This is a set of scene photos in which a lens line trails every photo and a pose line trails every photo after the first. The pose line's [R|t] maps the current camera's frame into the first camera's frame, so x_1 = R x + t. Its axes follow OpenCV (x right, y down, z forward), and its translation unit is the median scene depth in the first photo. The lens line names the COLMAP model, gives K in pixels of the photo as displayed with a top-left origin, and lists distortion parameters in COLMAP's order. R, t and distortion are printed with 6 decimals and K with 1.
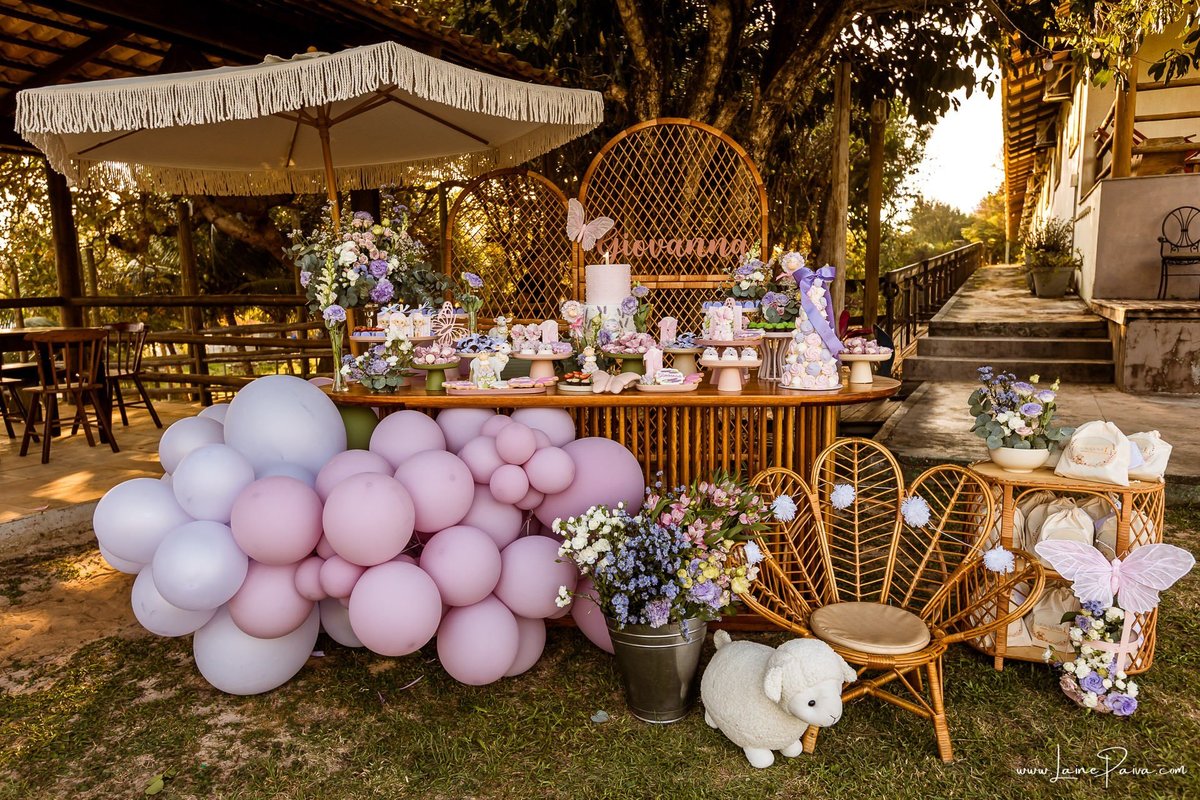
lens RADIAL K [[891.4, 0, 566.5], [0, 891.4, 429.9], [0, 0, 1]] dist [-0.002834, -0.002878]
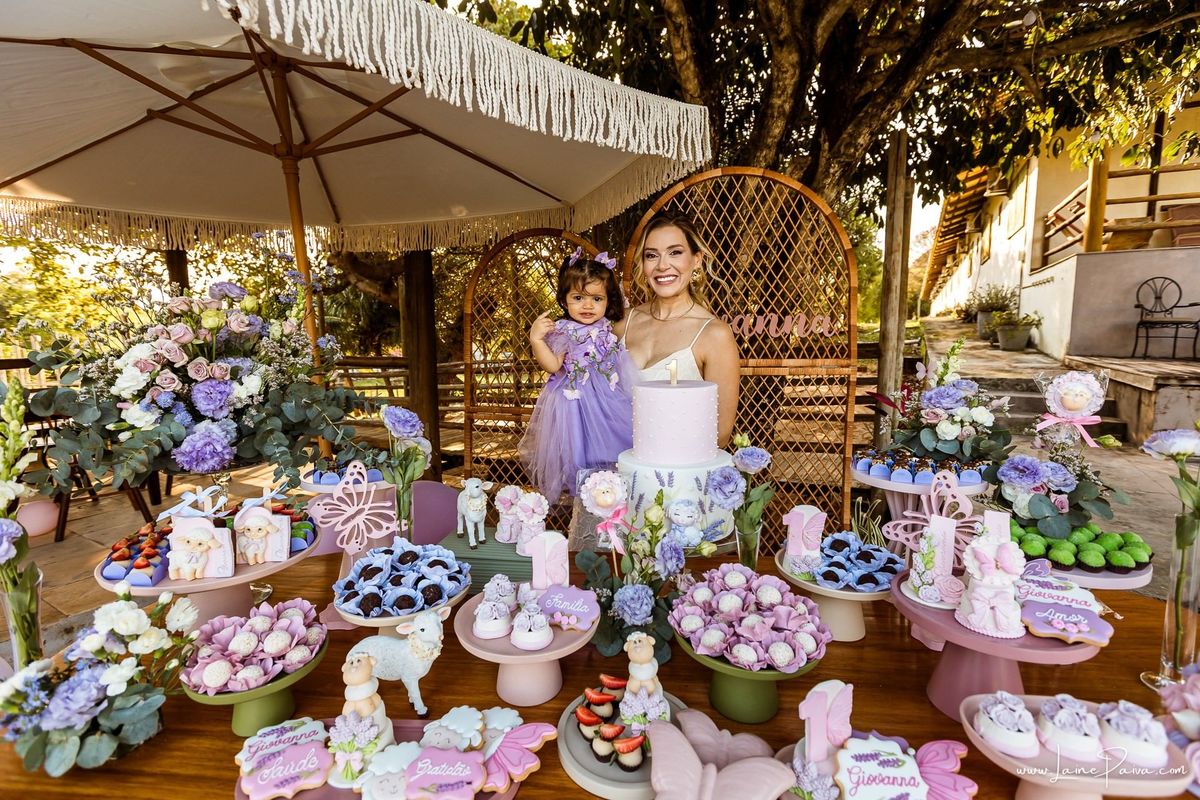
lens RADIAL K [[545.2, 0, 603.8], [0, 545.2, 393.3], [0, 0, 1]] dist [-0.003326, 0.000442]
pose [[0.999539, 0.010334, -0.028552, 0.010139], [-0.011234, 0.999439, -0.031562, -0.124851], [0.028210, 0.031868, 0.999094, 0.499634]]
